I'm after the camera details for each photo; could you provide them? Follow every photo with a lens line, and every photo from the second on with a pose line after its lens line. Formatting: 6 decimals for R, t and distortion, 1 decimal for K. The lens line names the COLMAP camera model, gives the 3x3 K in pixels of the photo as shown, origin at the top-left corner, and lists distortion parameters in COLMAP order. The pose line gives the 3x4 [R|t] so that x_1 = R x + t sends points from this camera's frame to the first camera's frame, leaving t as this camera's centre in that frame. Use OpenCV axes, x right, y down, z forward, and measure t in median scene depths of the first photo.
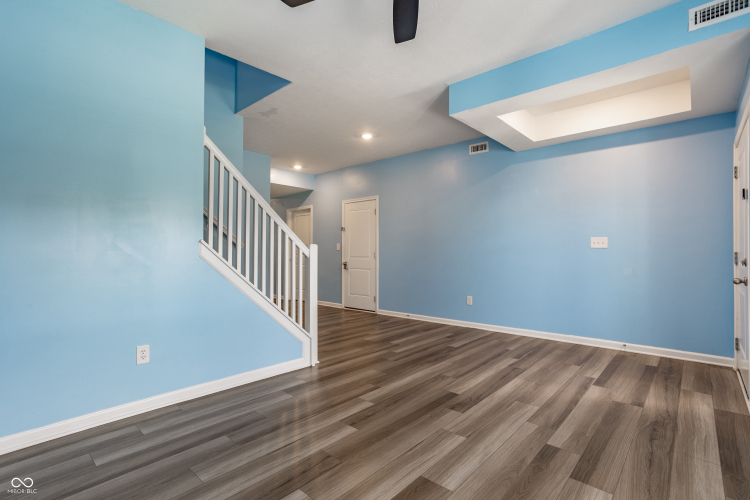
lens RADIAL K [[354.5, 0, 366.3], [0, 354.5, 252.5], [0, 0, 1]] dist [-0.016261, 0.001293]
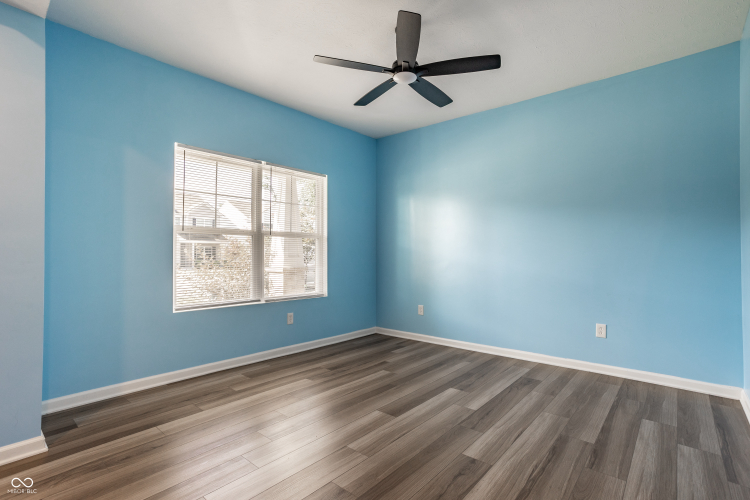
lens RADIAL K [[354.5, 0, 366.3], [0, 354.5, 252.5], [0, 0, 1]] dist [-0.016261, 0.001293]
pose [[-0.999624, 0.000949, -0.027419, 0.261079], [0.001209, 0.999954, -0.009468, -0.000638], [0.027409, -0.009498, -0.999579, 2.016581]]
